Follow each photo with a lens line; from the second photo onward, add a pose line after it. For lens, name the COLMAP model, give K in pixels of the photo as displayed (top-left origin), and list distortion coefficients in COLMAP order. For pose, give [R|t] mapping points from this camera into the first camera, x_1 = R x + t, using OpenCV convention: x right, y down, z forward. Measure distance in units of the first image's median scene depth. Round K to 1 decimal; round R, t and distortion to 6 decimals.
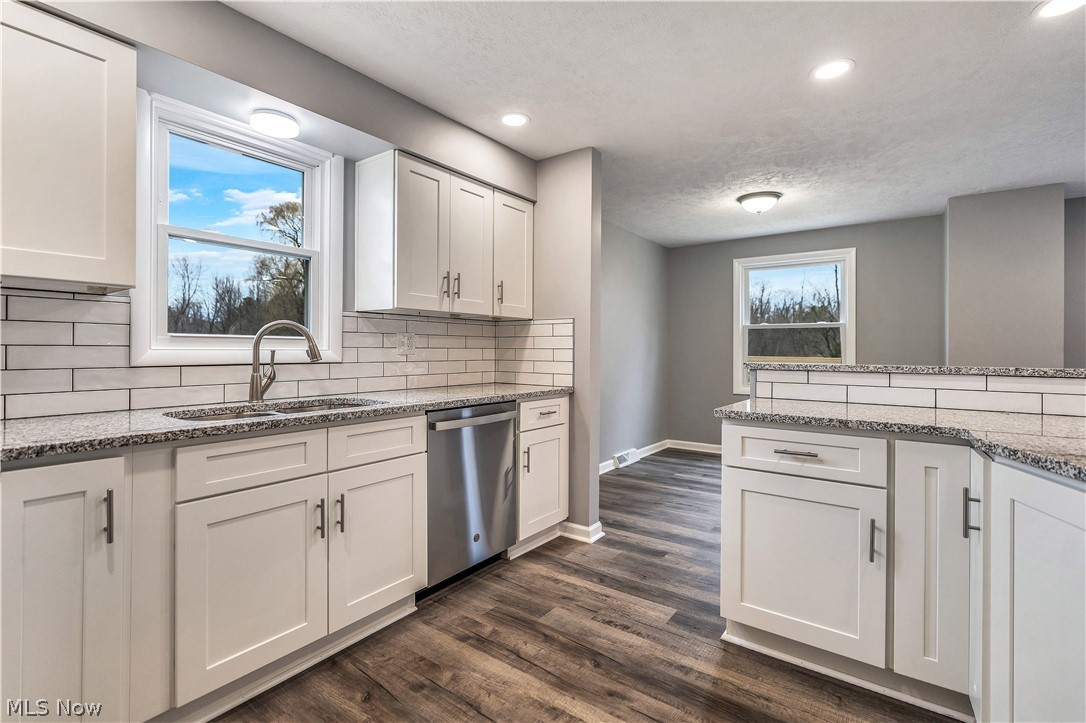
lens RADIAL K [[497.3, 0, 547.5], [0, 497.3, 348.1], [0, 0, 1]] dist [0.000783, 0.000640]
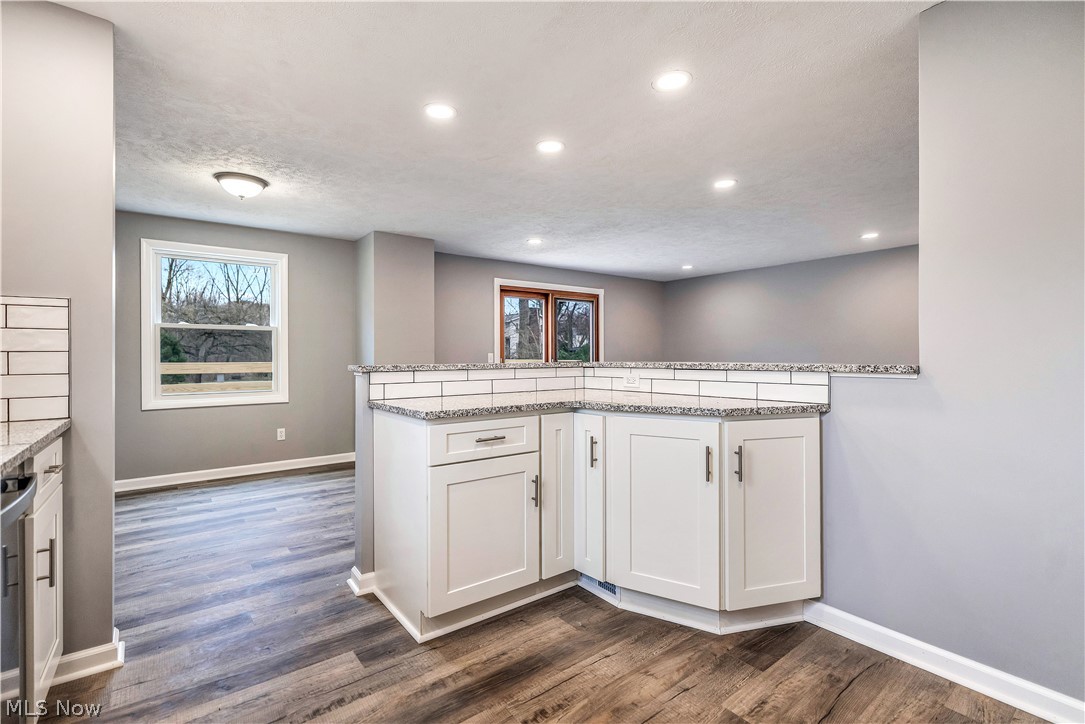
lens RADIAL K [[496.8, 0, 537.7], [0, 496.8, 355.0], [0, 0, 1]] dist [0.000783, 0.000640]
pose [[0.297162, -0.006544, 0.954805, -0.380498], [0.002223, 0.999979, 0.006162, 0.003534], [-0.954825, 0.000291, 0.297170, 0.350579]]
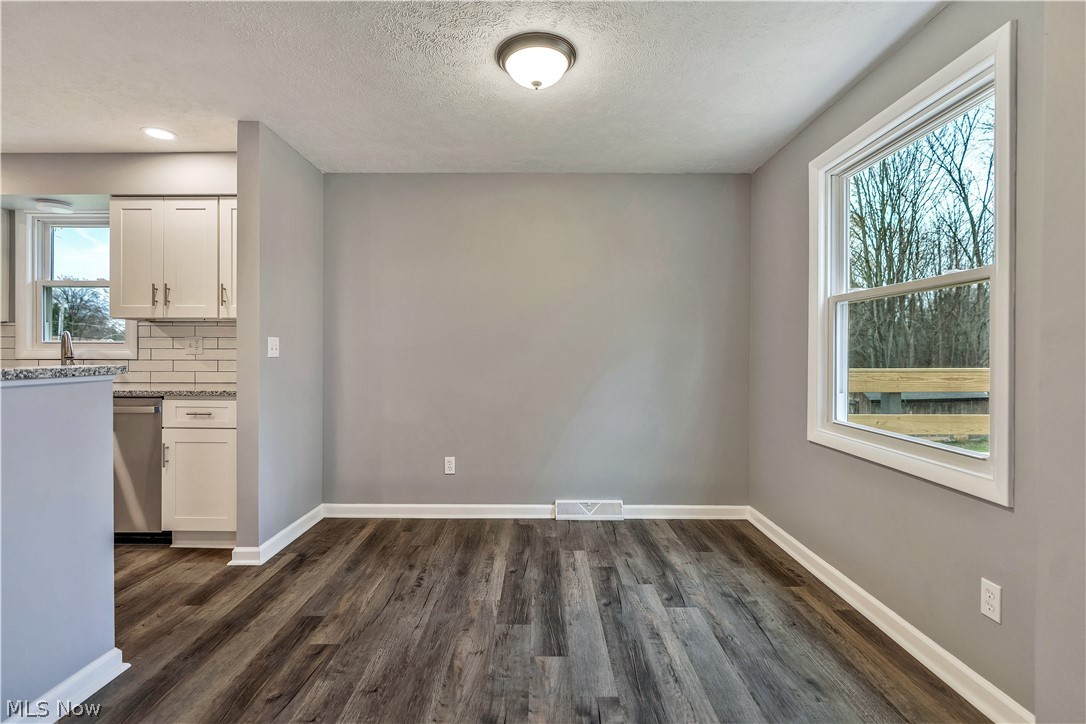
lens RADIAL K [[497.3, 0, 538.8], [0, 497.3, 354.3], [0, 0, 1]] dist [0.000783, 0.000640]
pose [[0.581674, -0.000339, -0.813422, 1.252278], [0.001905, 0.999998, 0.000946, 0.013957], [0.813419, -0.002100, 0.581674, 1.023091]]
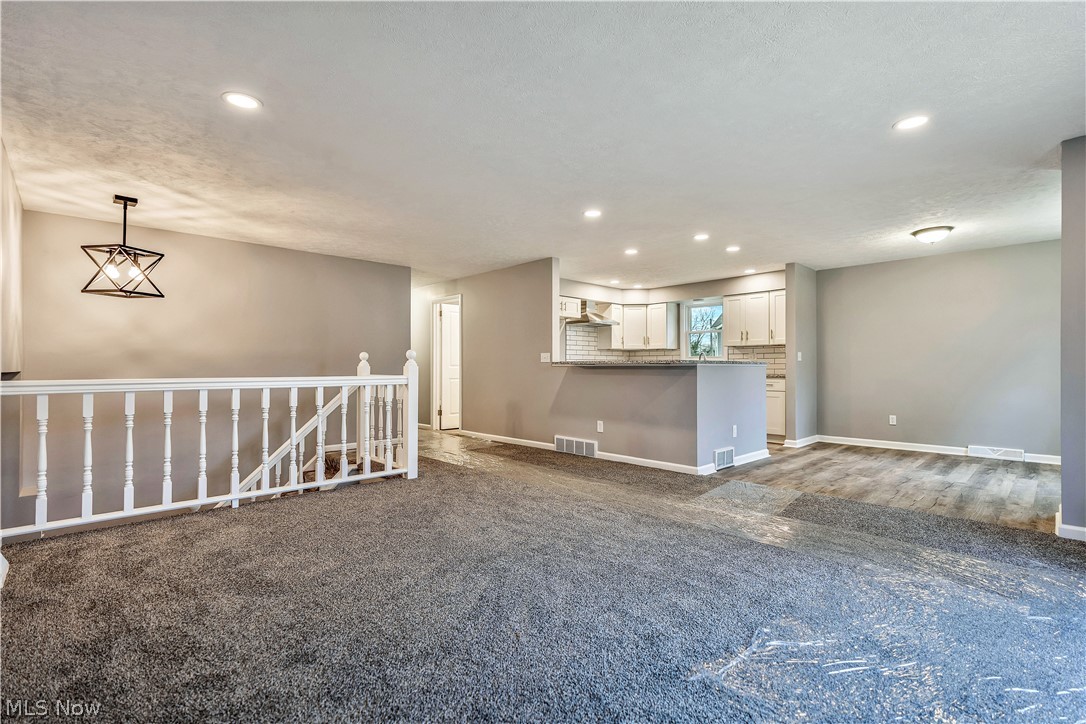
lens RADIAL K [[497.3, 0, 547.2], [0, 497.3, 363.3], [0, 0, 1]] dist [0.000783, 0.000640]
pose [[-0.177158, -0.014068, -0.984082, 2.653877], [0.002429, 0.999889, -0.014731, 0.063467], [0.984179, -0.005000, -0.177104, 0.404211]]
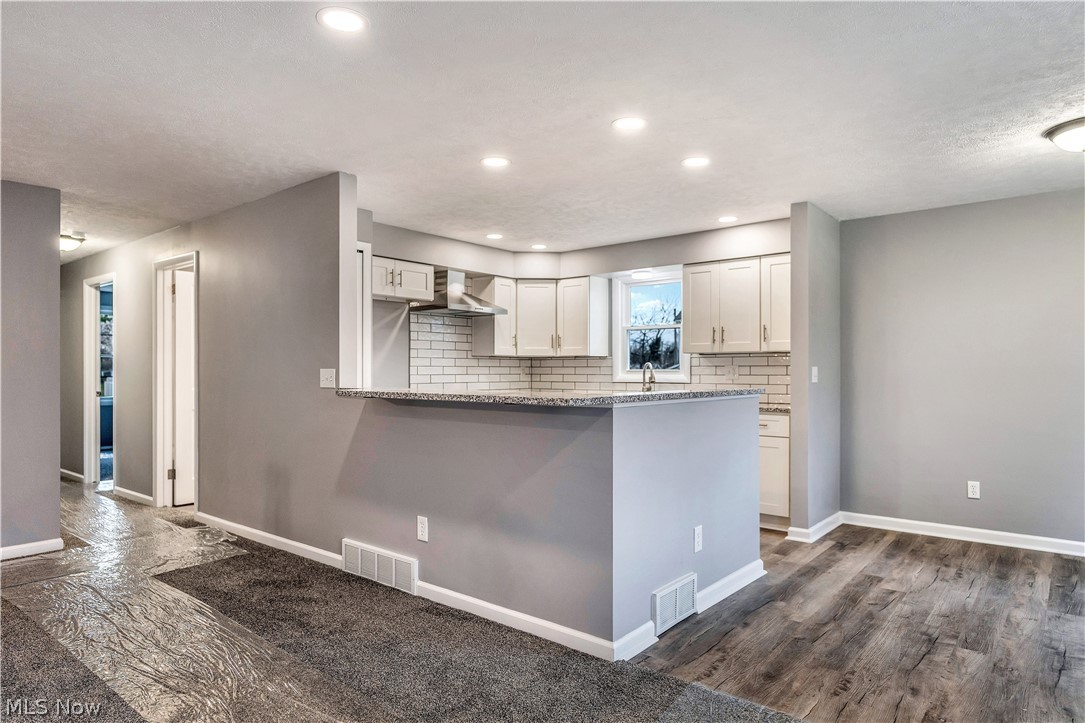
lens RADIAL K [[652.6, 0, 546.2], [0, 652.6, 367.9], [0, 0, 1]] dist [0.000118, 0.003535]
pose [[-0.057284, -0.010644, -0.998301, 1.846065], [0.002448, 0.999939, -0.010802, -0.002195], [0.998355, -0.003062, -0.057255, 0.566646]]
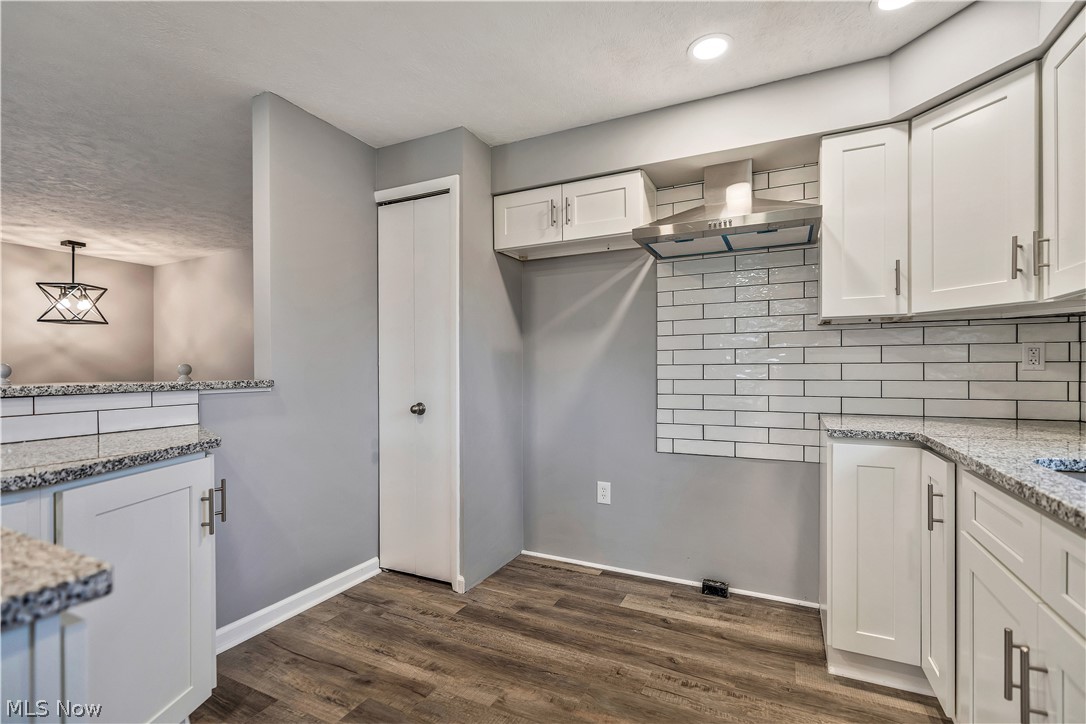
lens RADIAL K [[497.3, 0, 545.0], [0, 497.3, 368.5], [0, 0, 1]] dist [0.000783, 0.000640]
pose [[-0.985913, -0.000973, -0.167255, 0.099668], [-0.000044, 0.999985, -0.005553, 0.008465], [0.167258, -0.005467, -0.985898, 0.939754]]
